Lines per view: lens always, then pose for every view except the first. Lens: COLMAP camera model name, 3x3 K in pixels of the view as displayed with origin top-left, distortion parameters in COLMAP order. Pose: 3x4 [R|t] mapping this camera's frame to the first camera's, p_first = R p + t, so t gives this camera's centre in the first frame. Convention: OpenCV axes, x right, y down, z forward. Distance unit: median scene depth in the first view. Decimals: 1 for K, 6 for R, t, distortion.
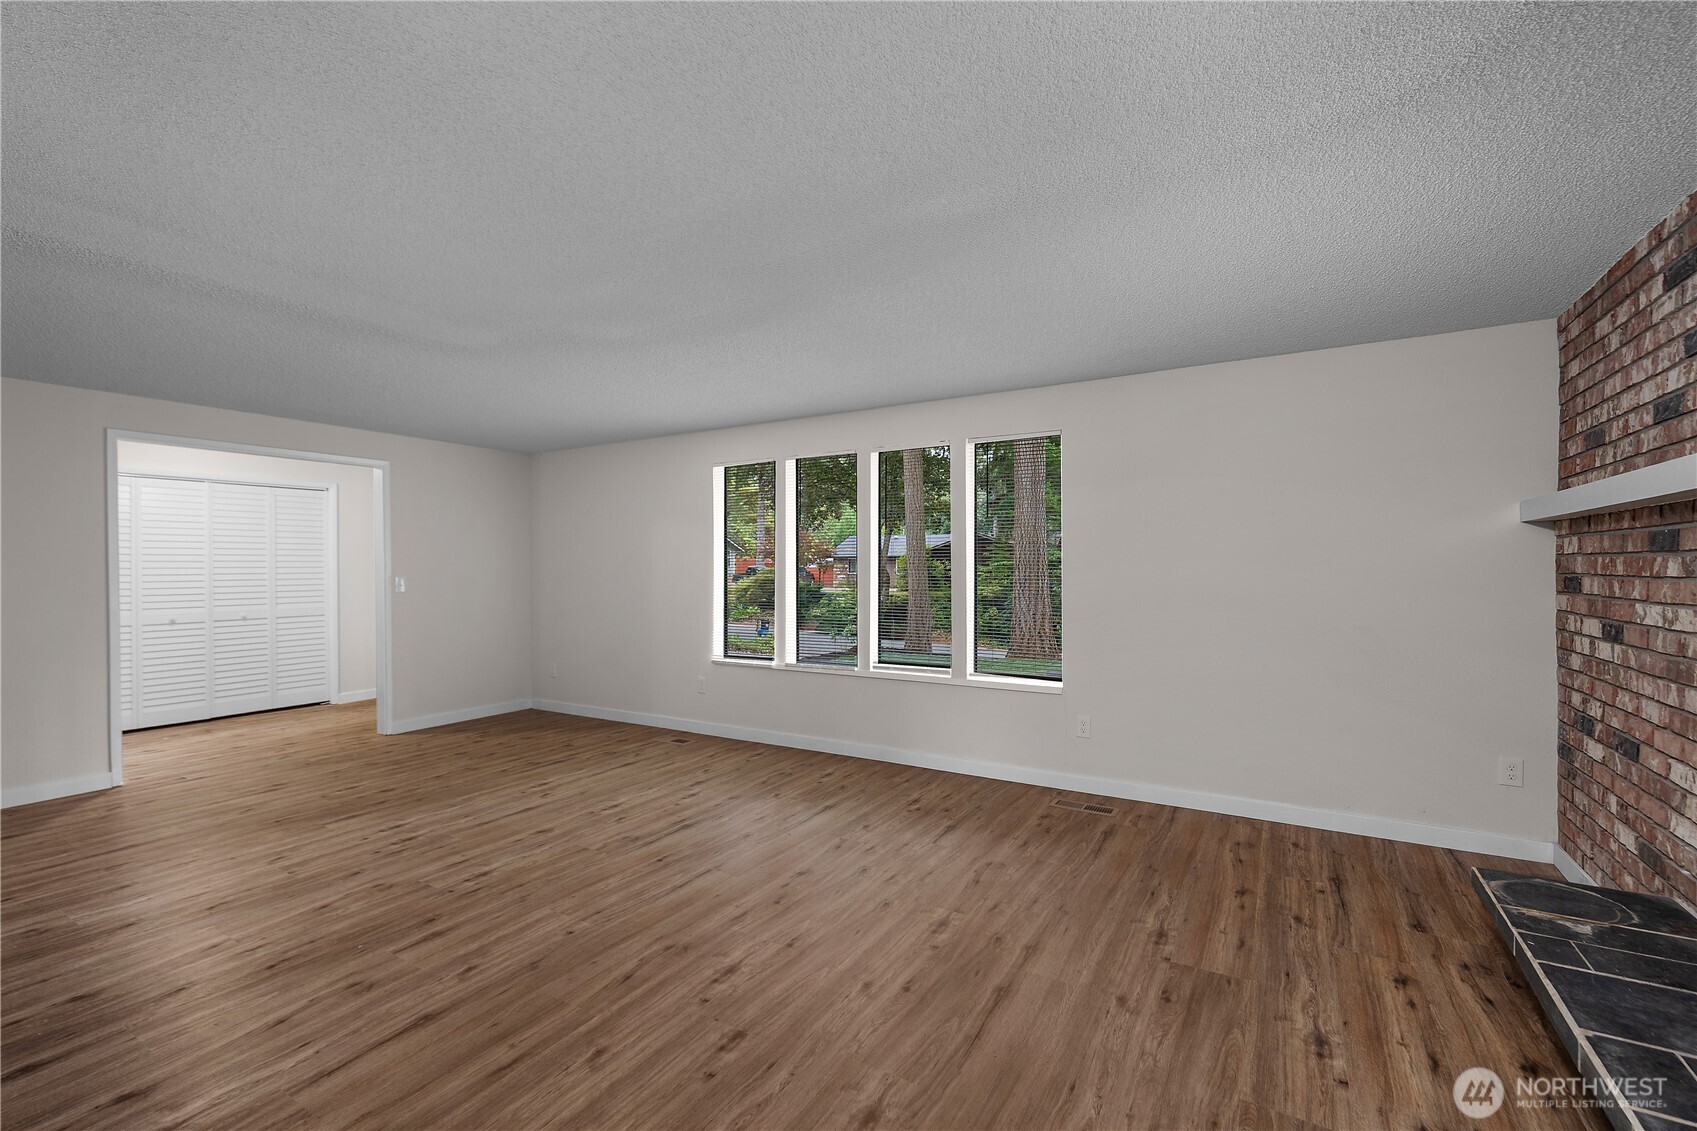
lens RADIAL K [[731.6, 0, 833.7], [0, 731.6, 565.7], [0, 0, 1]] dist [0.005146, -0.000495]
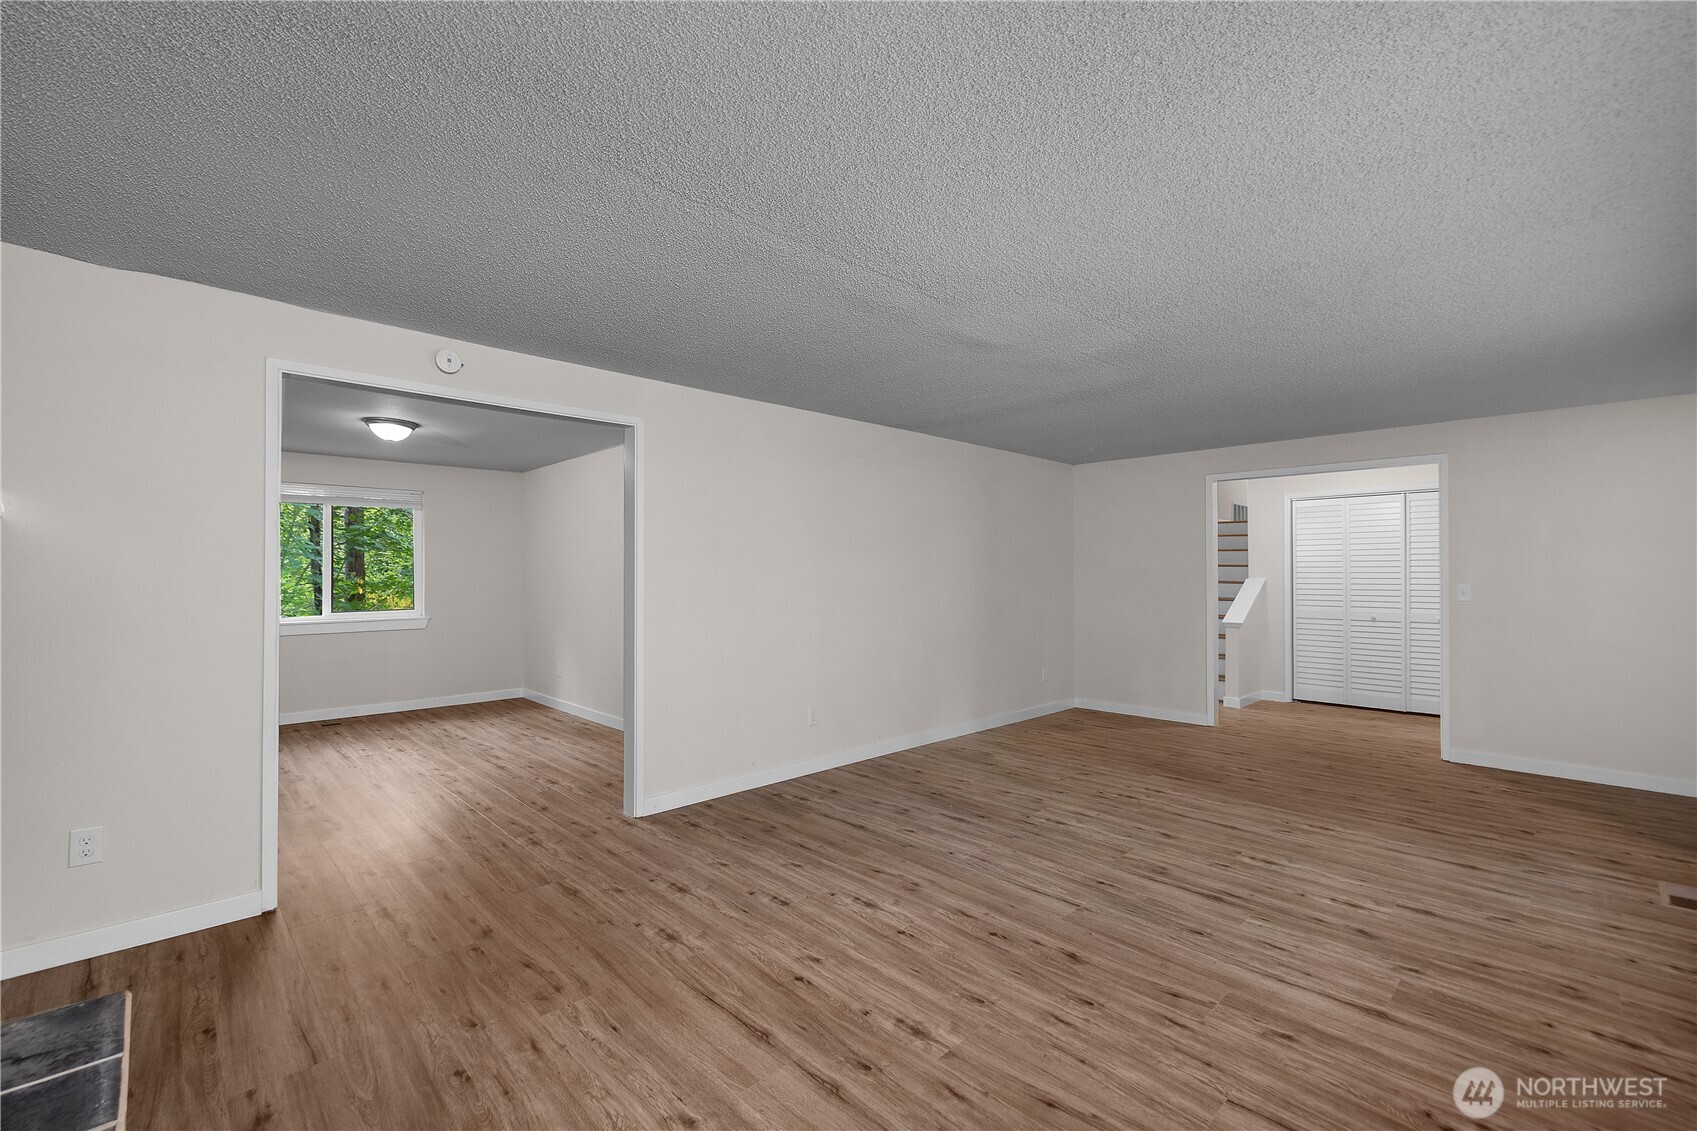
lens RADIAL K [[731.6, 0, 876.8], [0, 731.6, 568.5], [0, 0, 1]] dist [0.005146, -0.000495]
pose [[-0.229451, -0.003605, -0.973314, 0.723323], [0.002724, 0.999987, -0.004345, -0.004402], [0.973317, -0.003648, -0.229438, 0.889045]]
